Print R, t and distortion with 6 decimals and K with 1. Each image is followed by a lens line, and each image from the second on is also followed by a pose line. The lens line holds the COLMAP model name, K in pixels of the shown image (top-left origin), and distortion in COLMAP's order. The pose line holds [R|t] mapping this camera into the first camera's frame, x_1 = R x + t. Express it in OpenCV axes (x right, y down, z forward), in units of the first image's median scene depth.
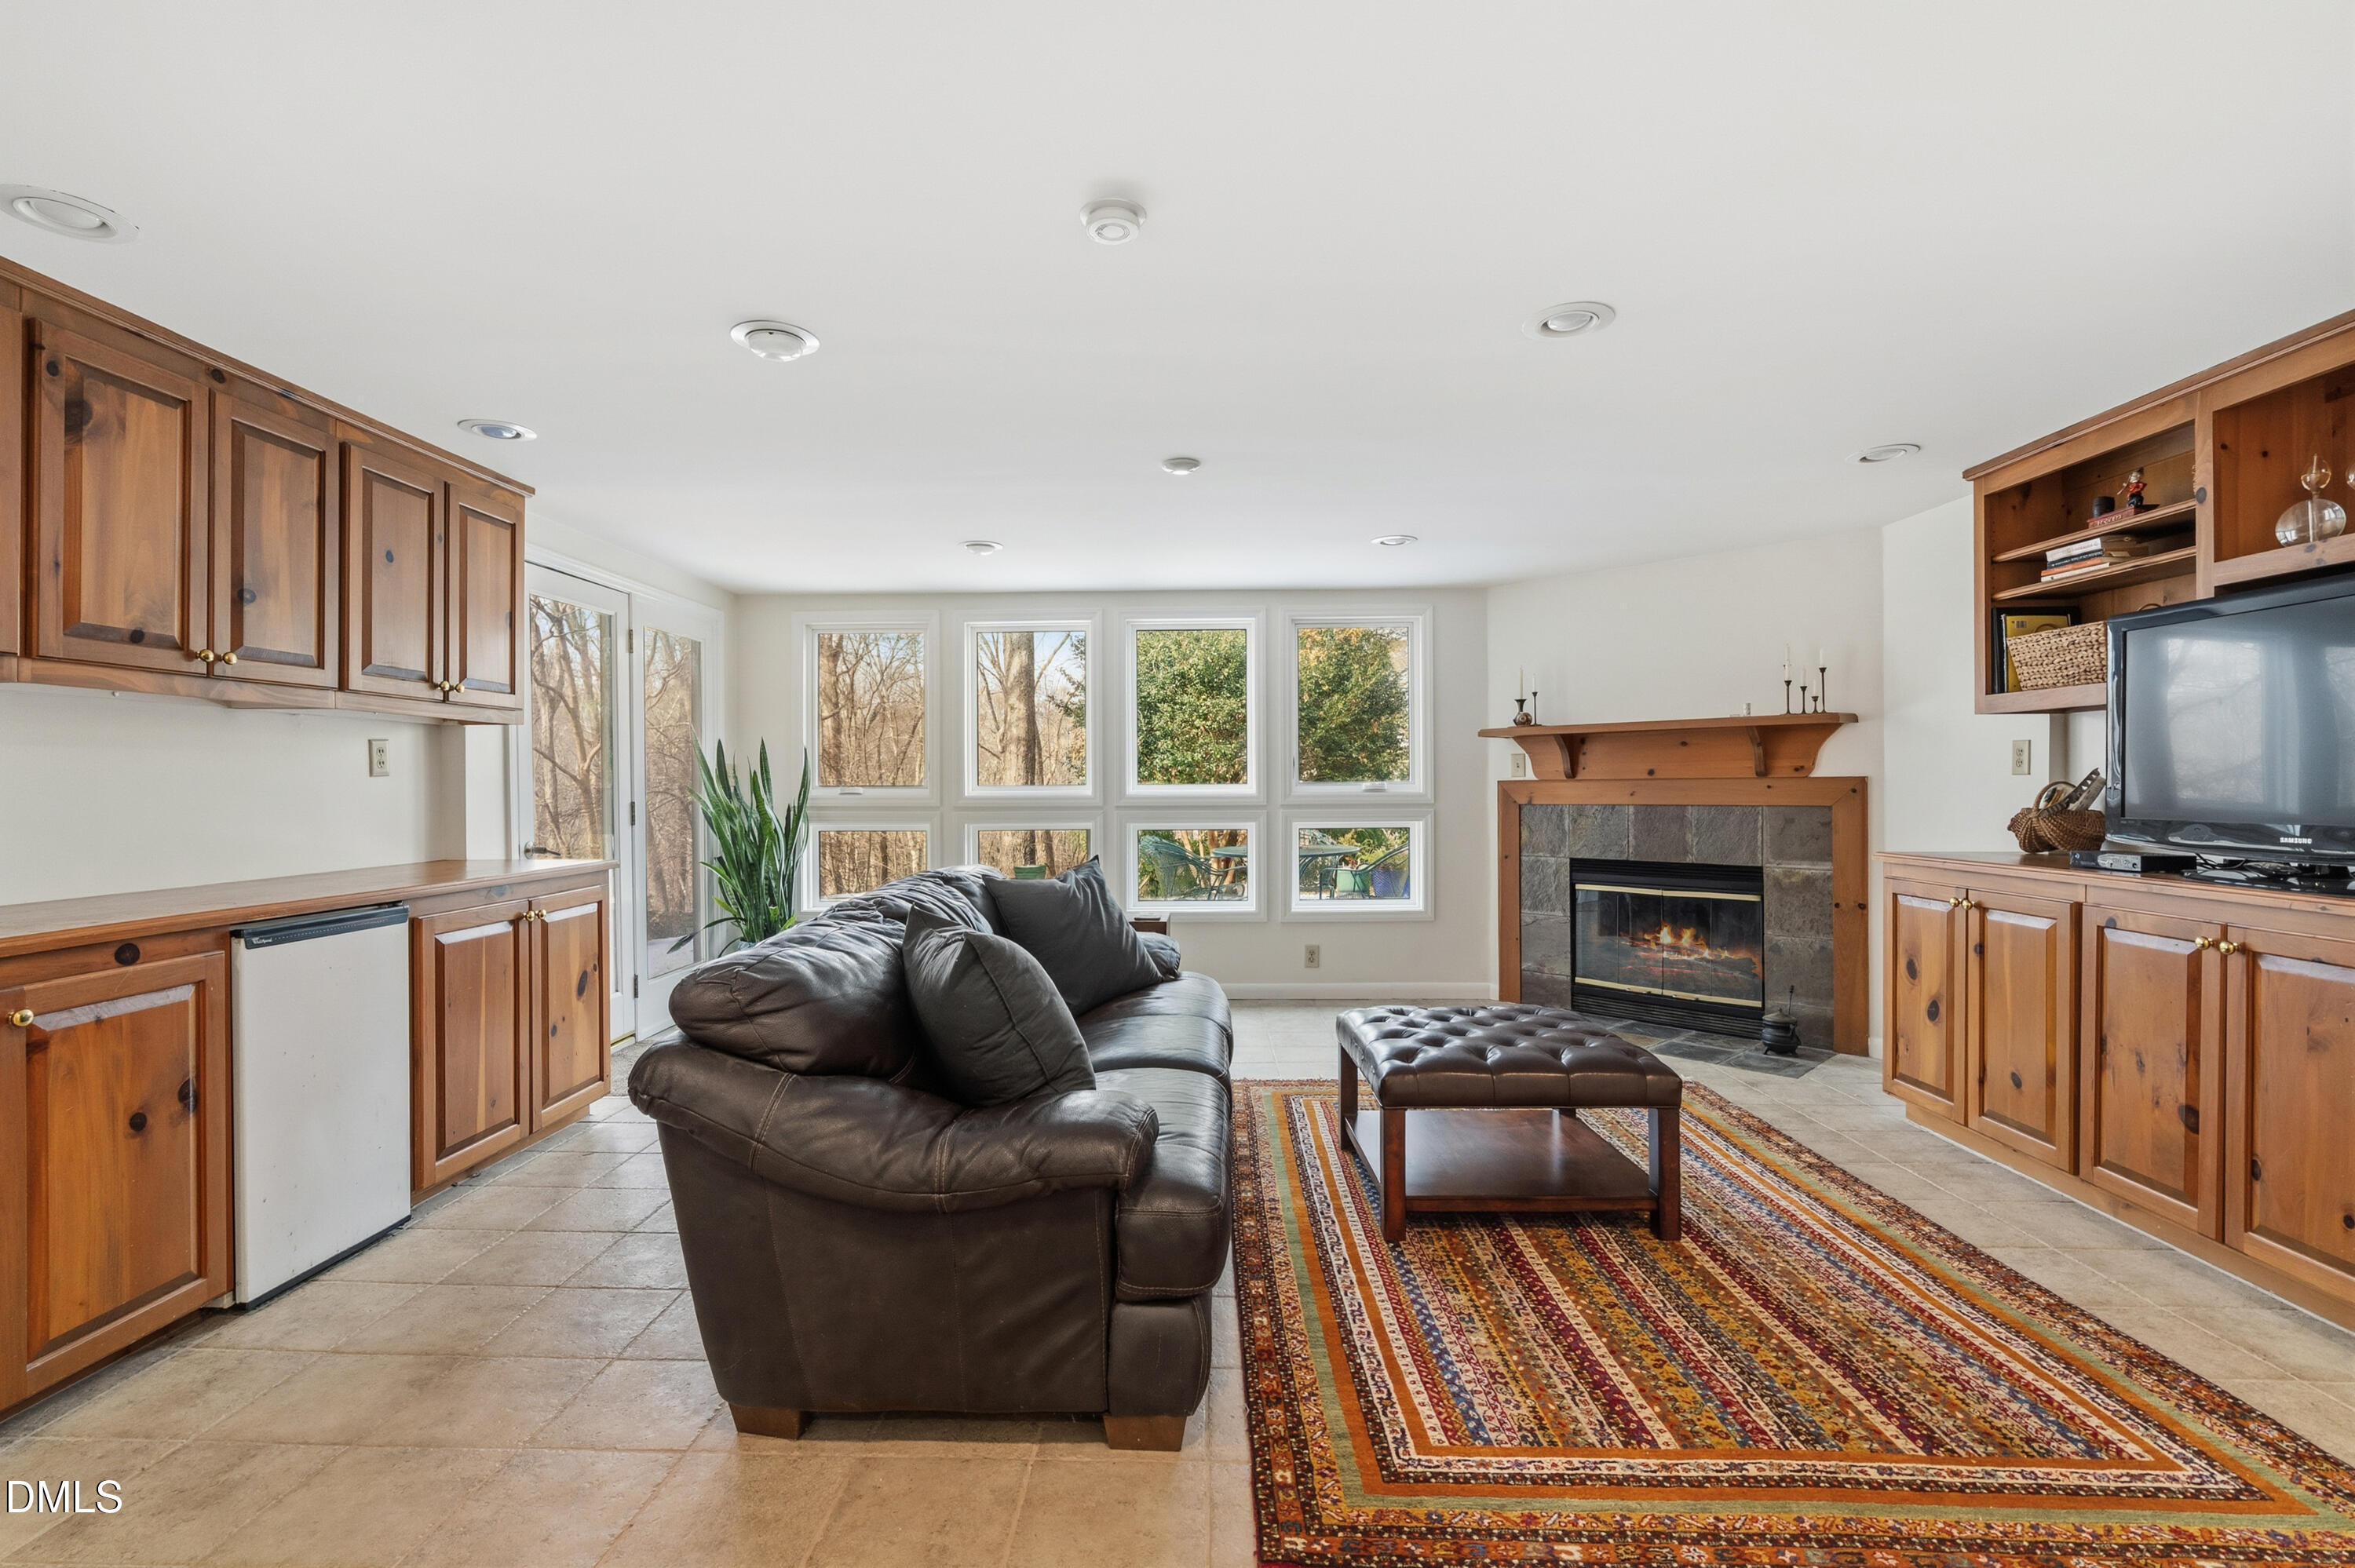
lens RADIAL K [[1059.0, 0, 1177.5], [0, 1059.0, 784.0], [0, 0, 1]] dist [-0.001553, 0.000309]
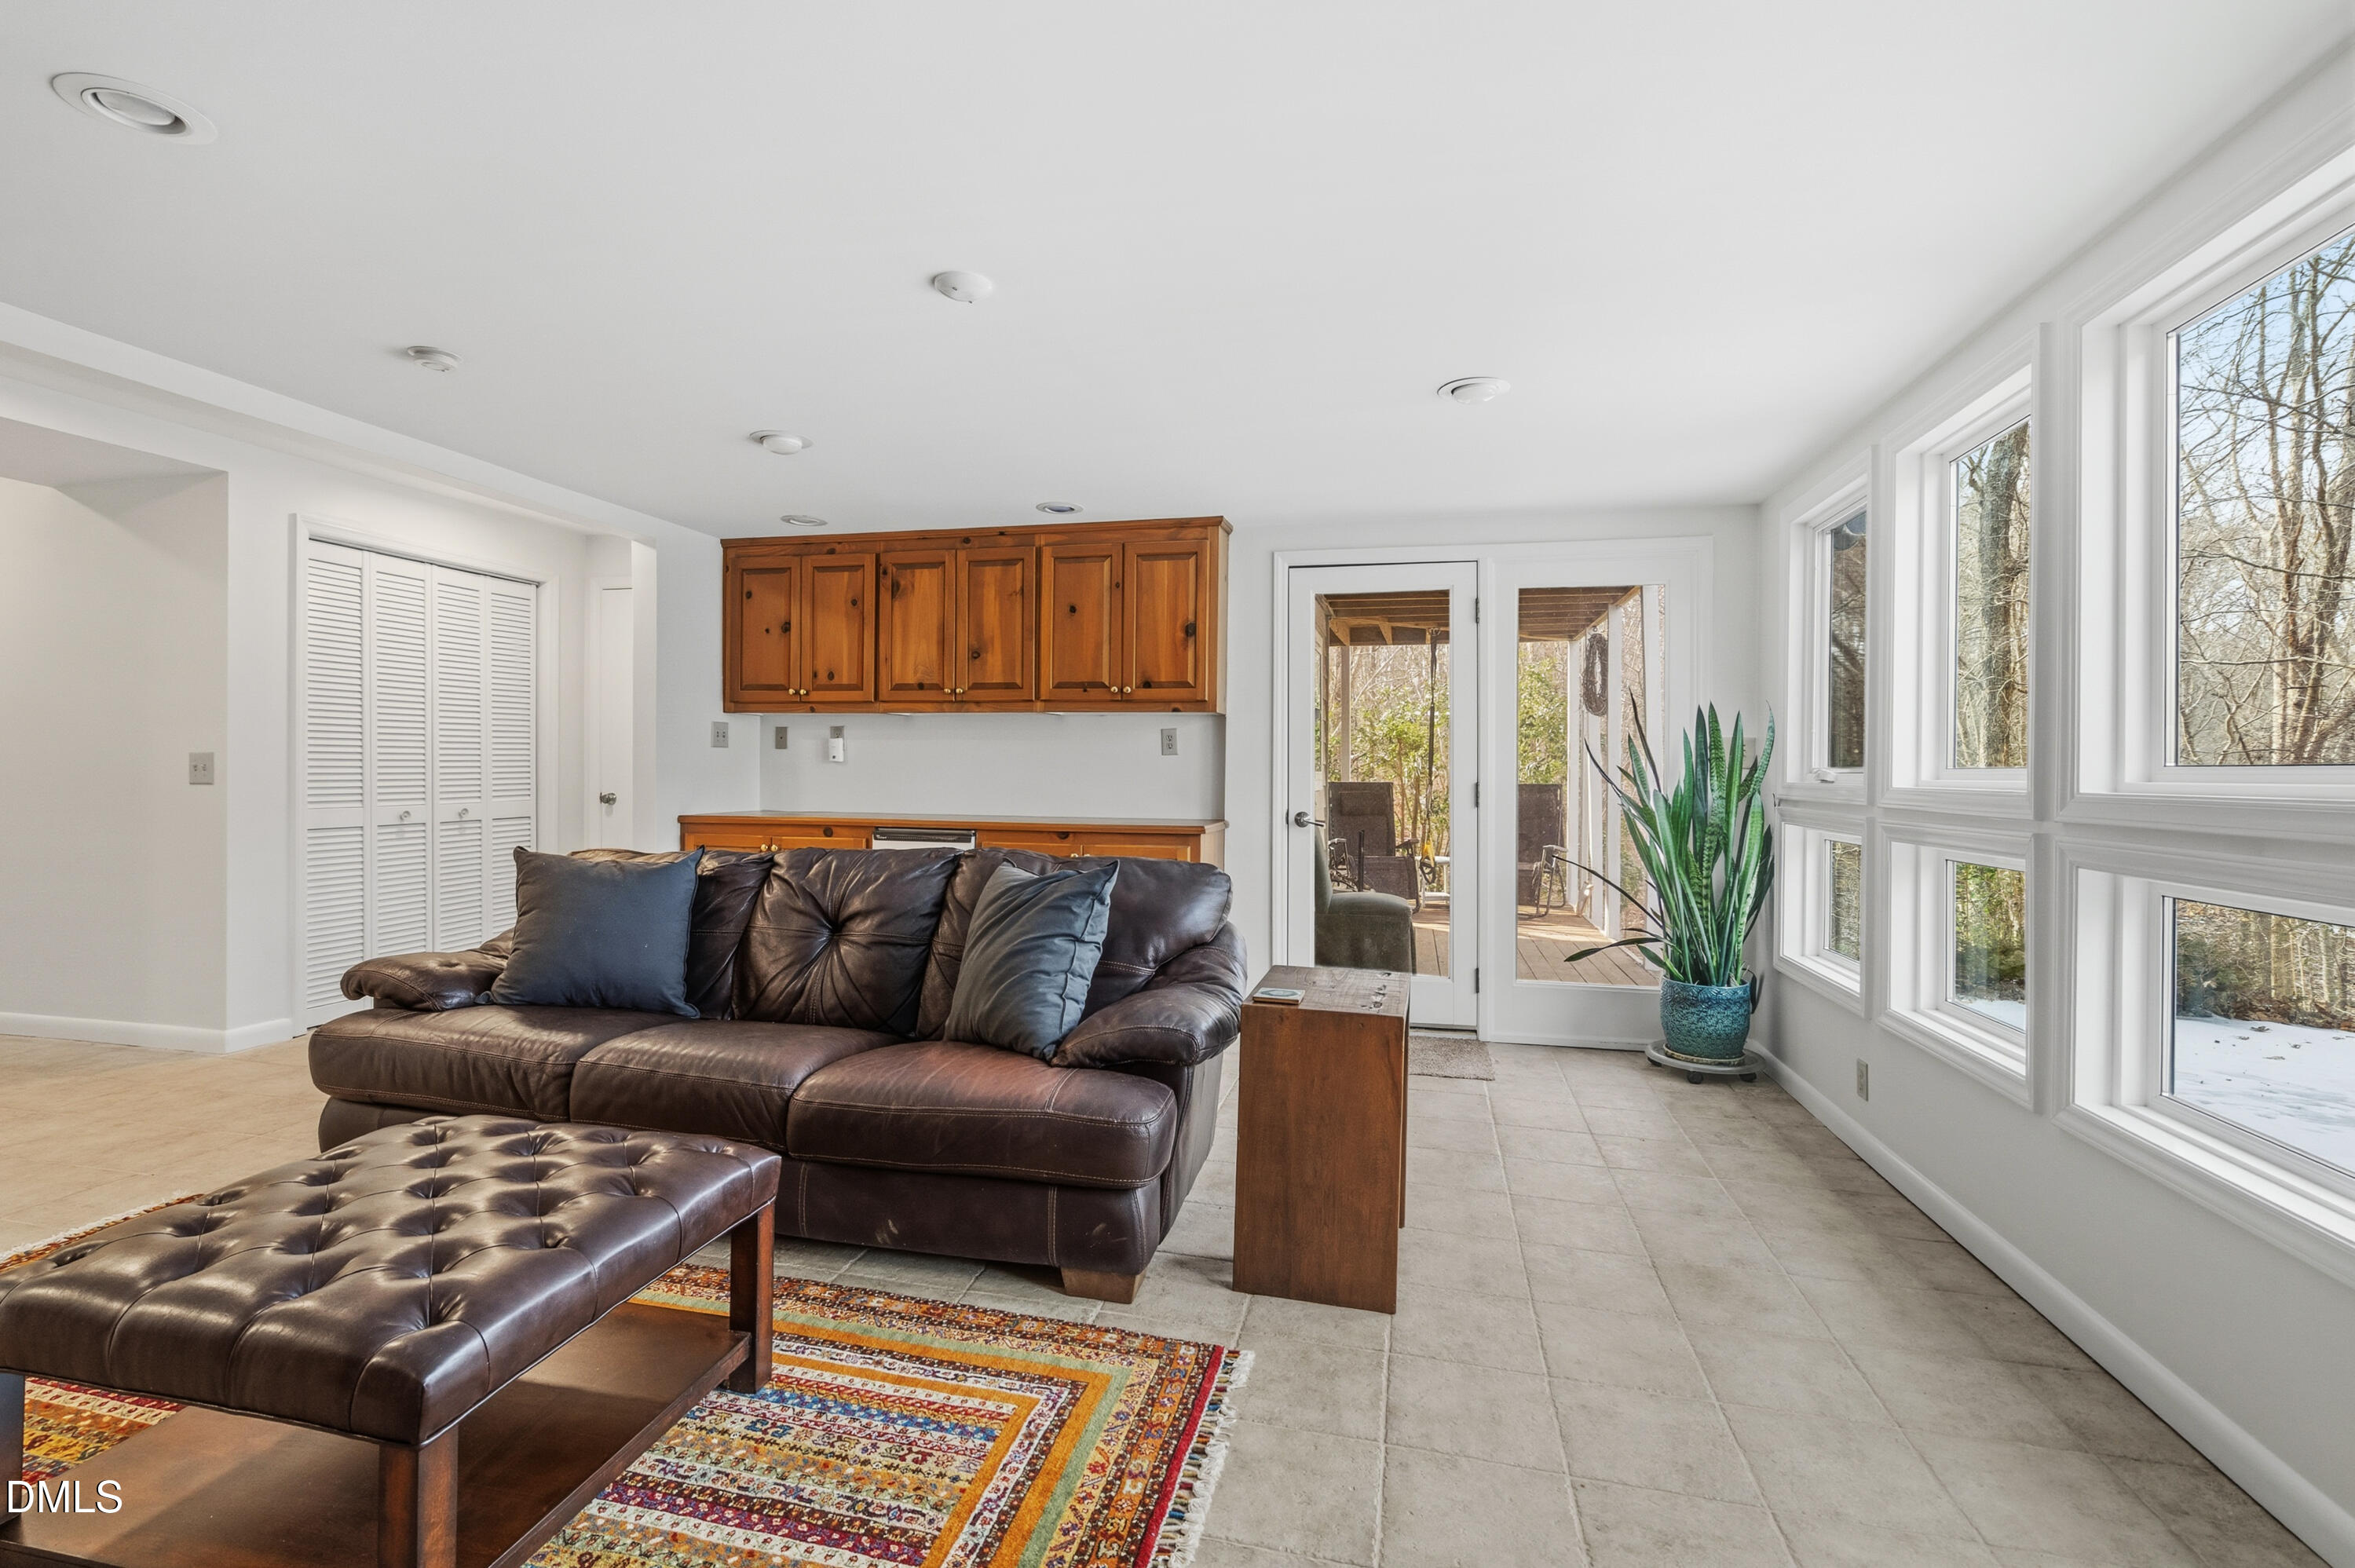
lens RADIAL K [[1072.4, 0, 1169.5], [0, 1072.4, 771.7], [0, 0, 1]] dist [-0.002463, -0.000678]
pose [[-0.199543, 0.006760, -0.979866, 0.798387], [-0.009946, 0.999911, 0.008924, 0.003134], [0.979839, 0.011526, -0.199458, 1.562793]]
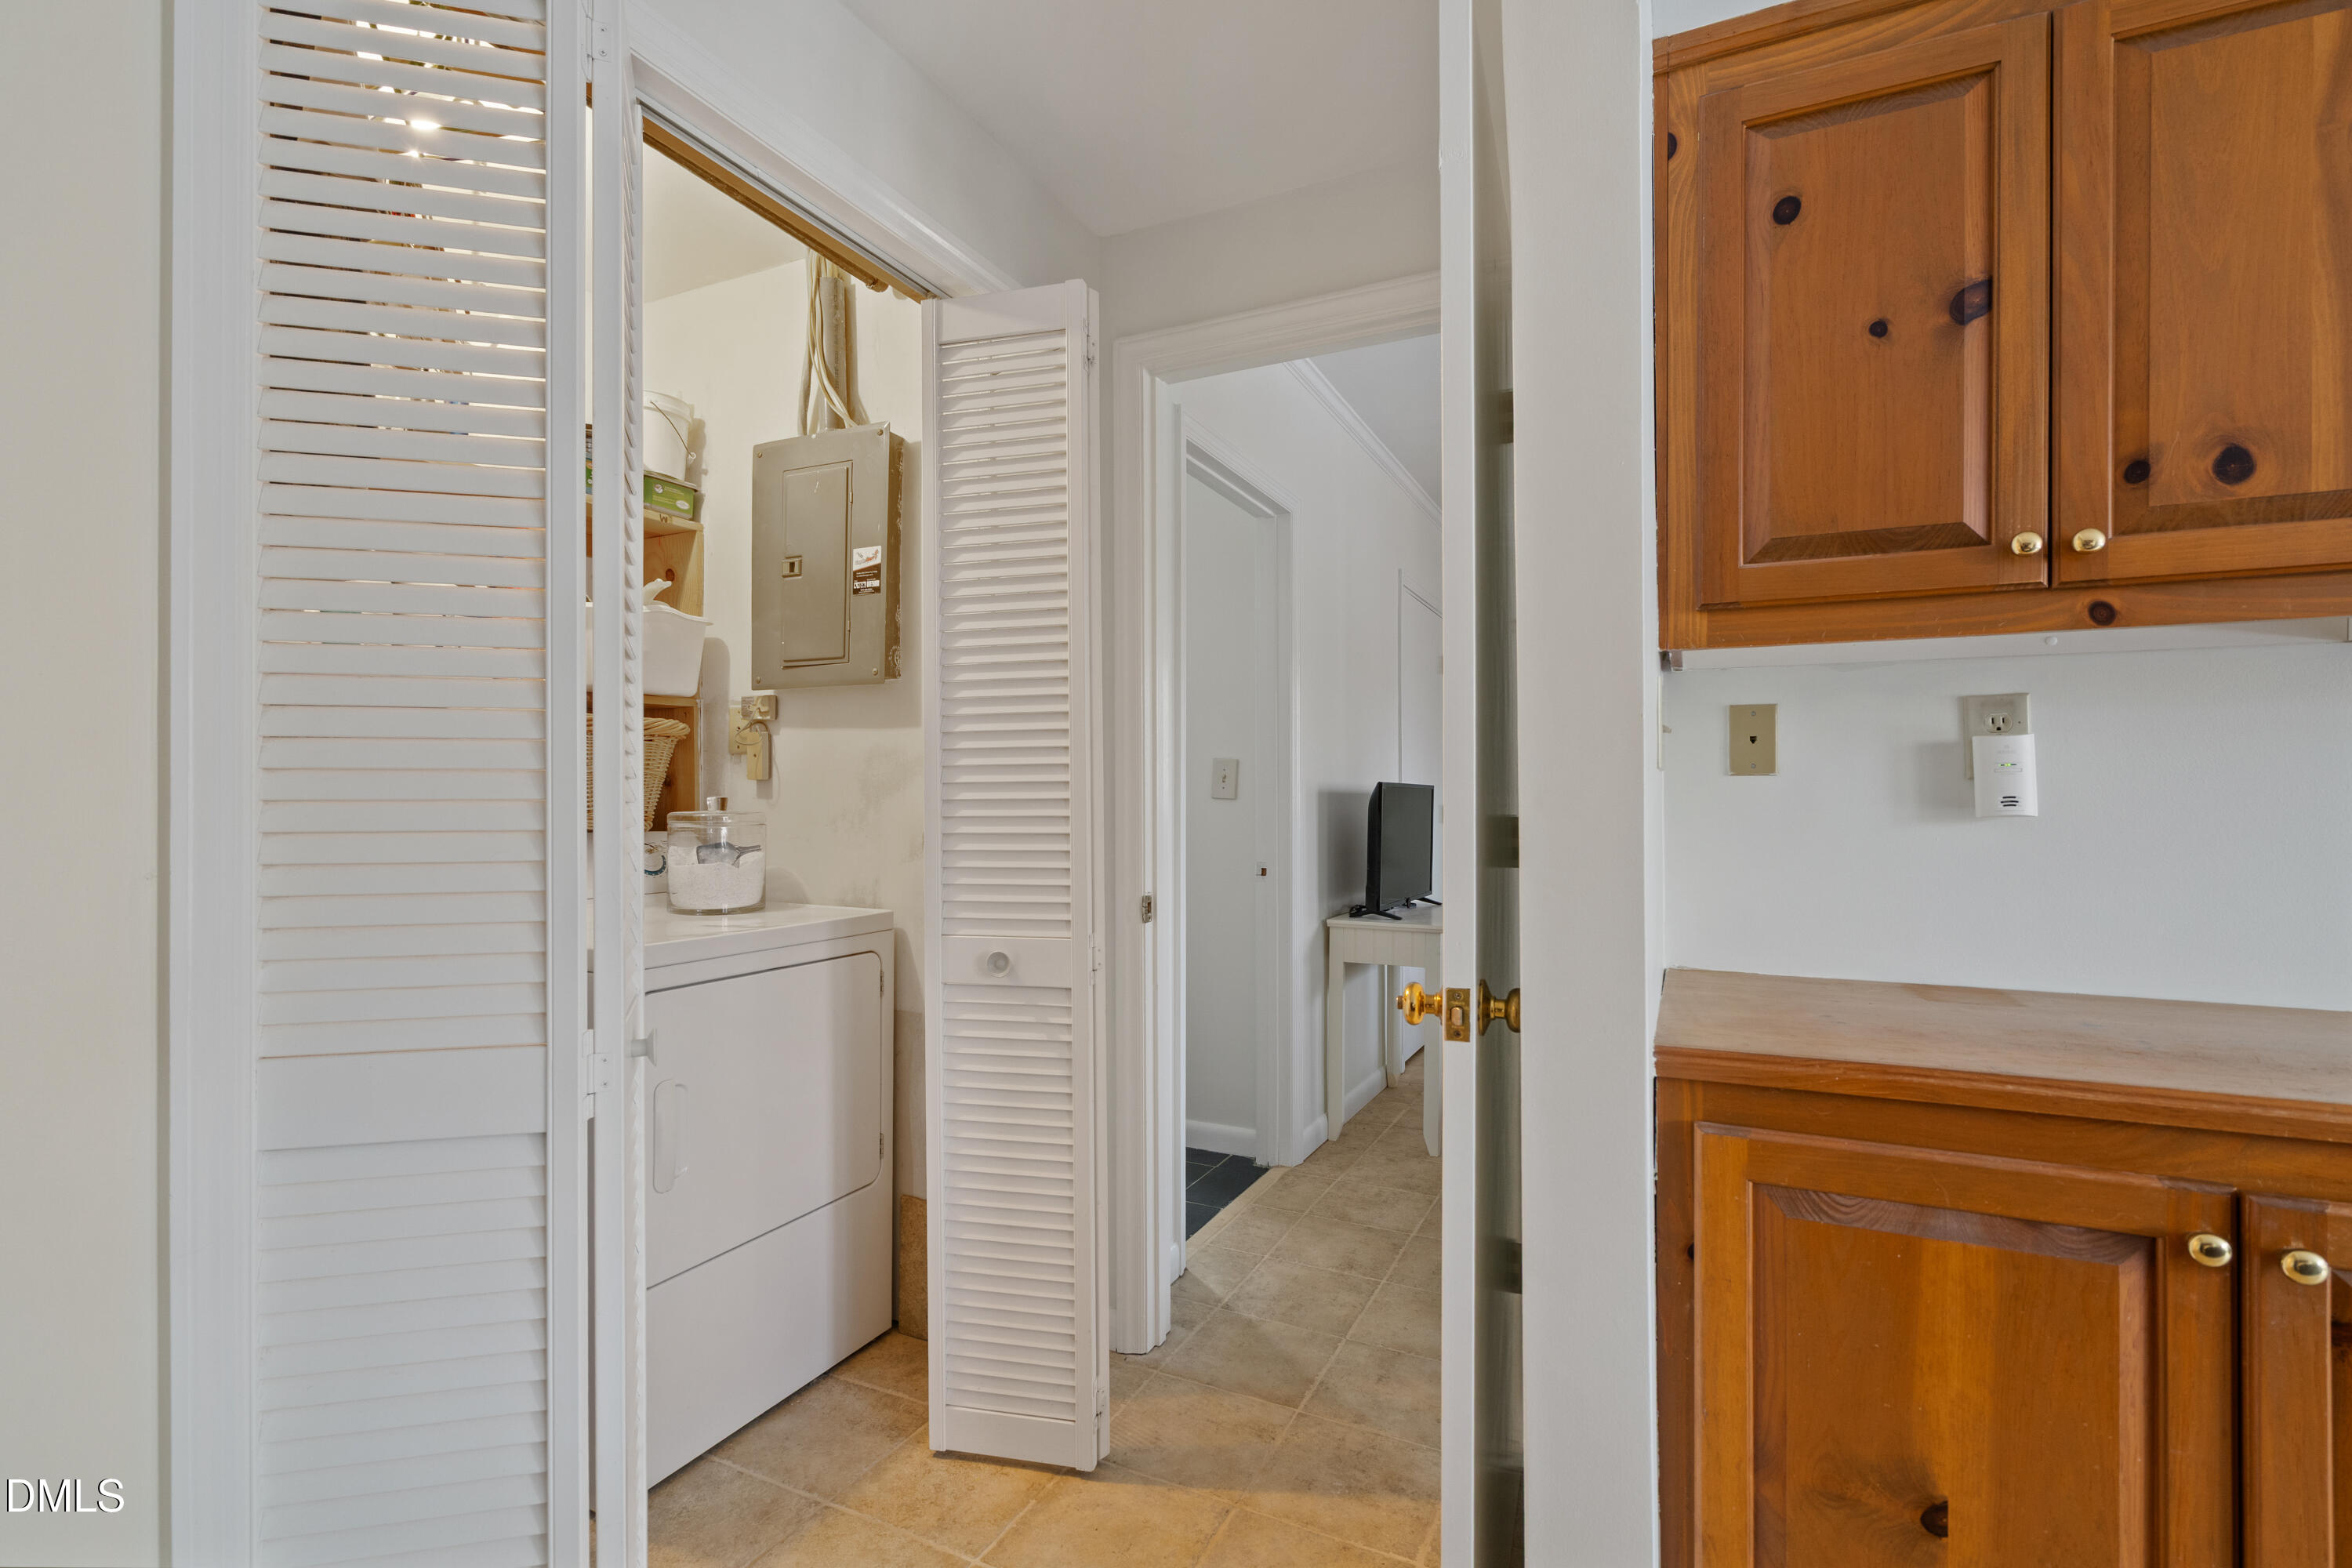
lens RADIAL K [[1057.8, 0, 1176.0], [0, 1057.8, 784.0], [0, 0, 1]] dist [-0.001553, 0.000309]
pose [[-0.413465, -0.010659, -0.910458, -0.266735], [-0.002306, 0.999941, -0.010660, -0.002095], [0.910517, -0.002308, -0.413465, 0.459047]]
